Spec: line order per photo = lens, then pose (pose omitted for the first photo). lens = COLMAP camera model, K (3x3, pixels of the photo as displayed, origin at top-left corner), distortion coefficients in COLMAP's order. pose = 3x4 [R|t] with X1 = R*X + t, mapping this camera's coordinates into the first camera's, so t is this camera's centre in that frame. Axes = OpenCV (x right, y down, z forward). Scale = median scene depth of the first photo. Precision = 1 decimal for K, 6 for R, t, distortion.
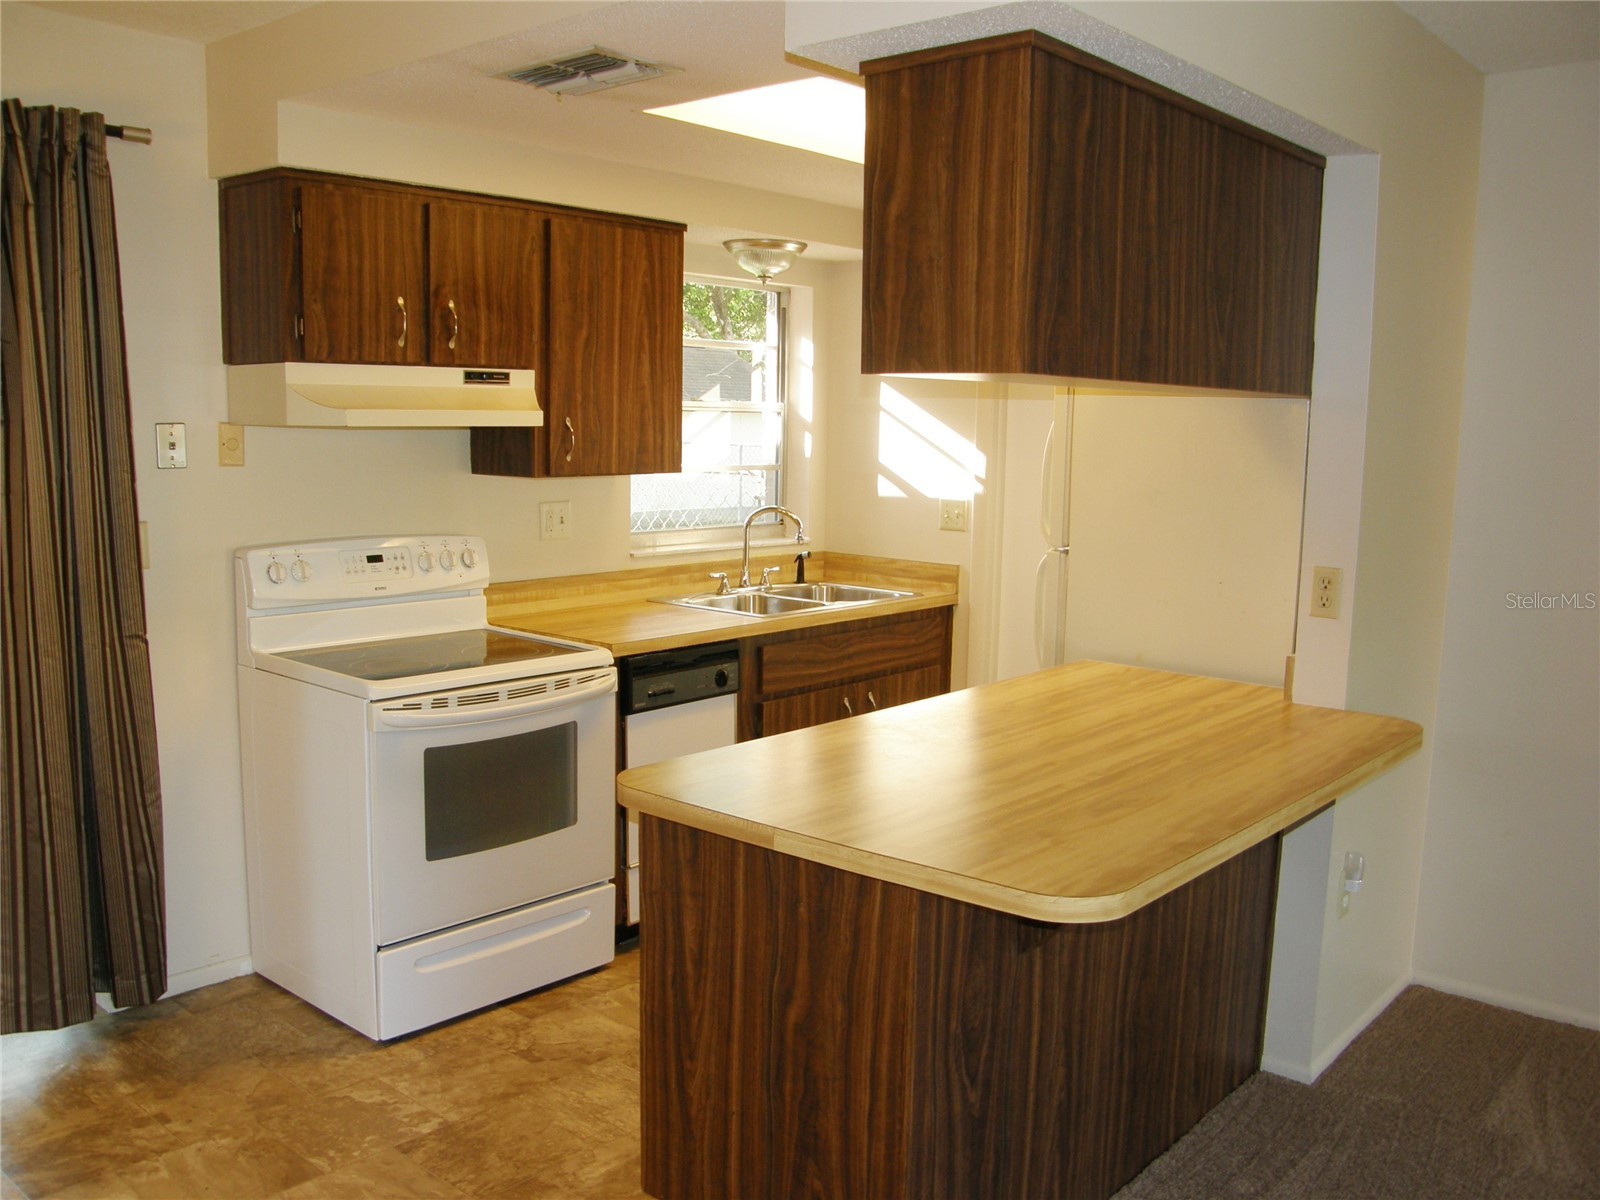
lens RADIAL K [[1387.8, 0, 812.8], [0, 1387.8, 627.4], [0, 0, 1]] dist [-0.161537, 0.147440]
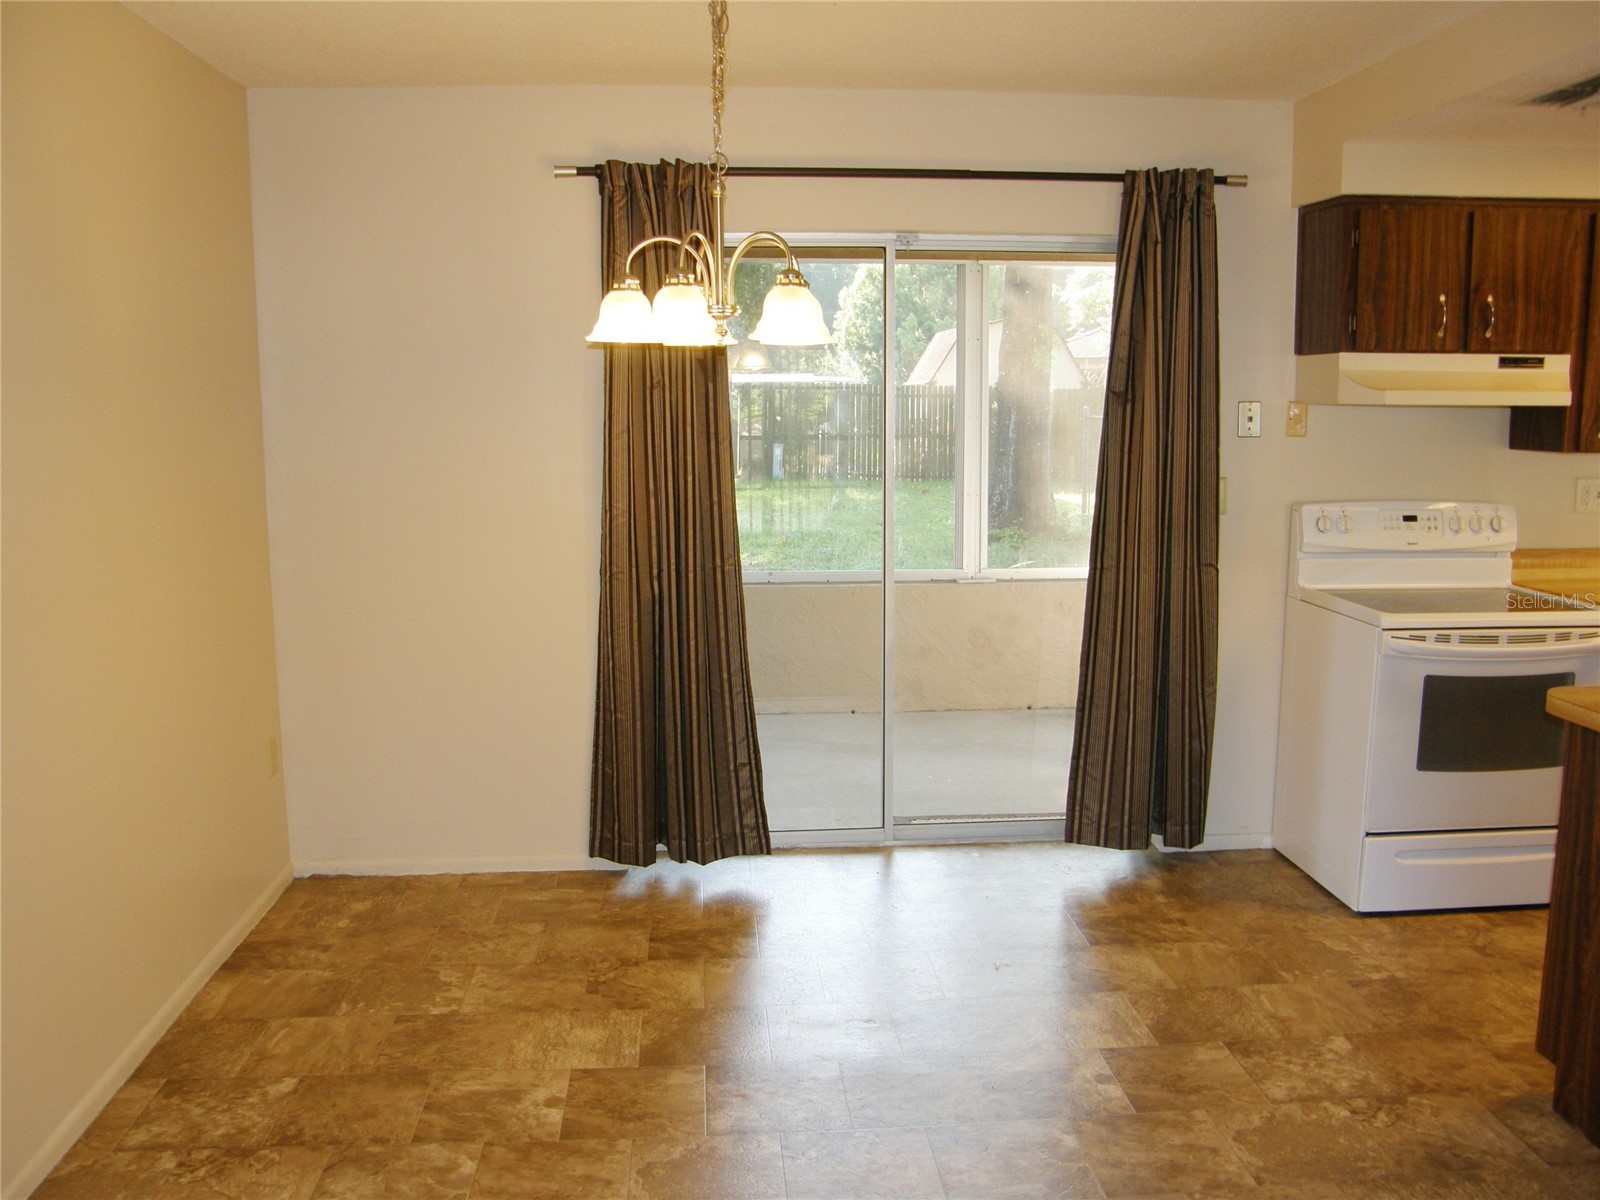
lens RADIAL K [[1387.8, 0, 812.8], [0, 1387.8, 627.4], [0, 0, 1]] dist [-0.161537, 0.147440]
pose [[0.708537, 0.092417, -0.699596, 0.157292], [-0.086087, 0.995303, 0.044293, 0.041099], [0.700403, 0.028843, 0.713164, -0.213264]]
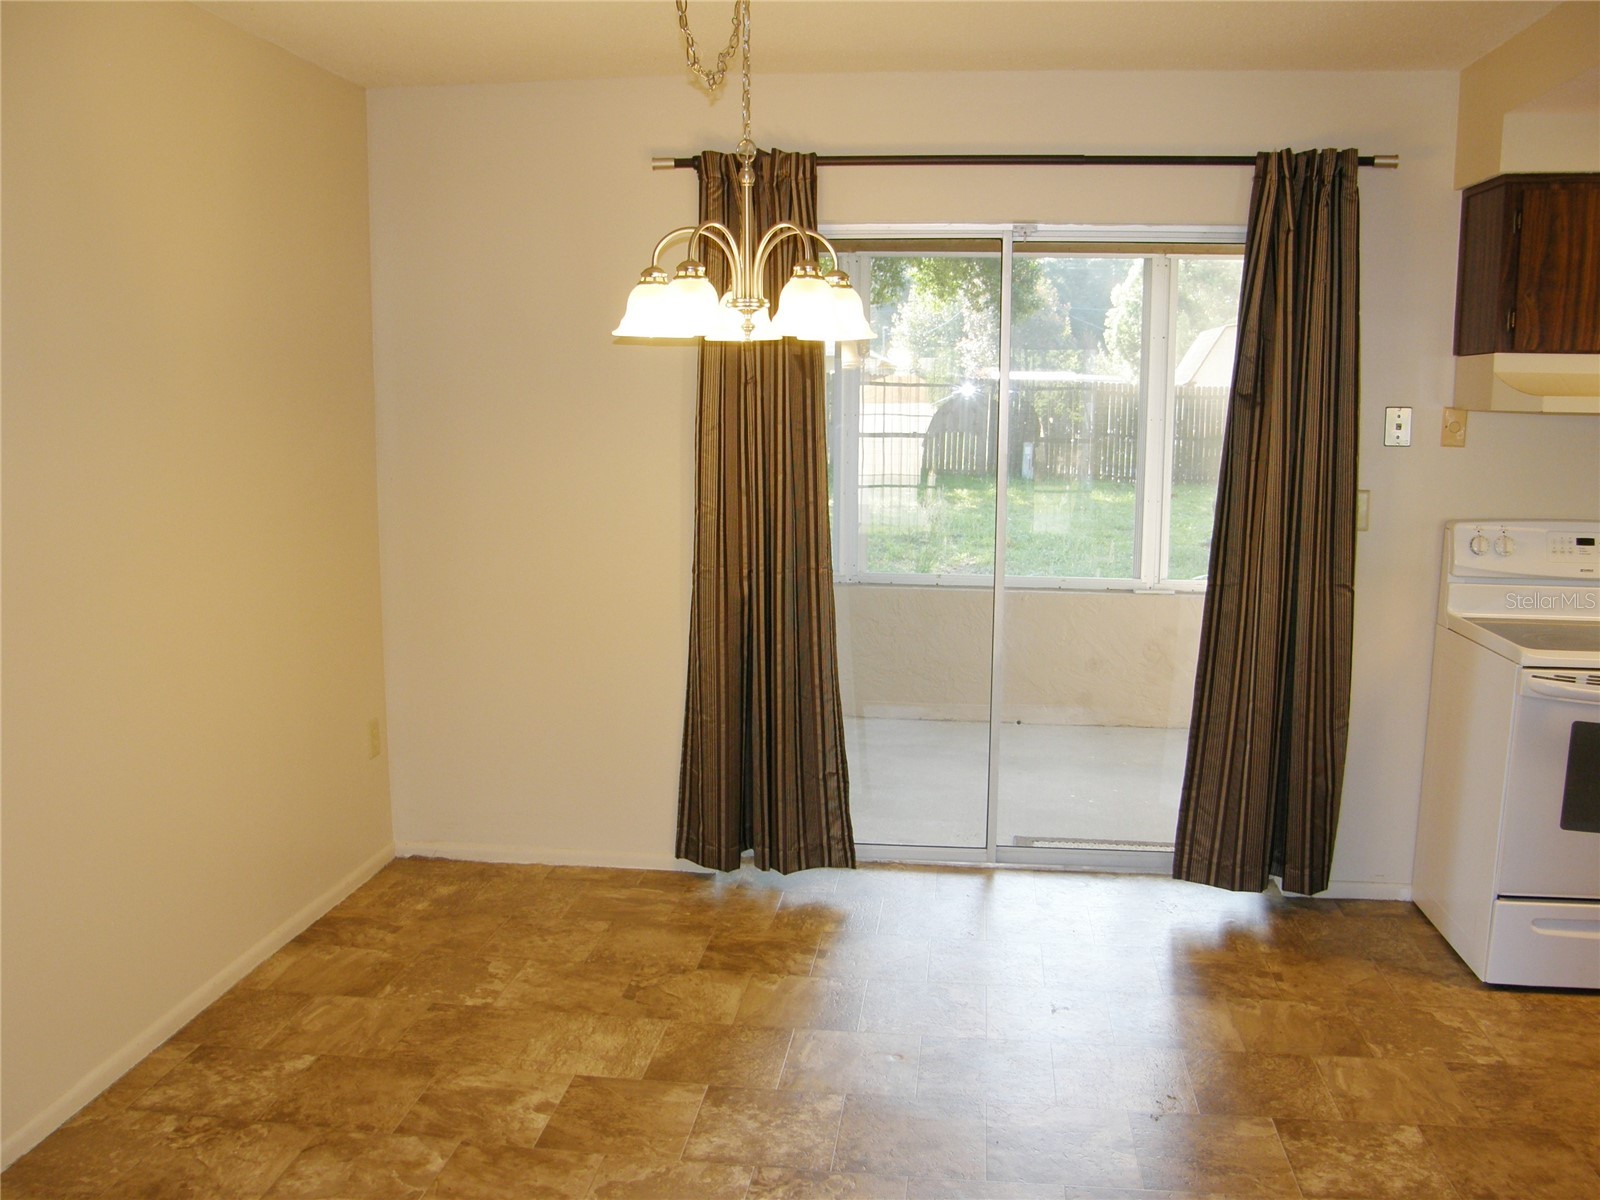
lens RADIAL K [[1387.8, 0, 812.8], [0, 1387.8, 627.4], [0, 0, 1]] dist [-0.161537, 0.147440]
pose [[0.555322, 0.121733, -0.822678, 0.224610], [-0.117896, 0.990762, 0.067023, 0.017641], [0.823236, 0.059771, 0.564543, -0.058370]]
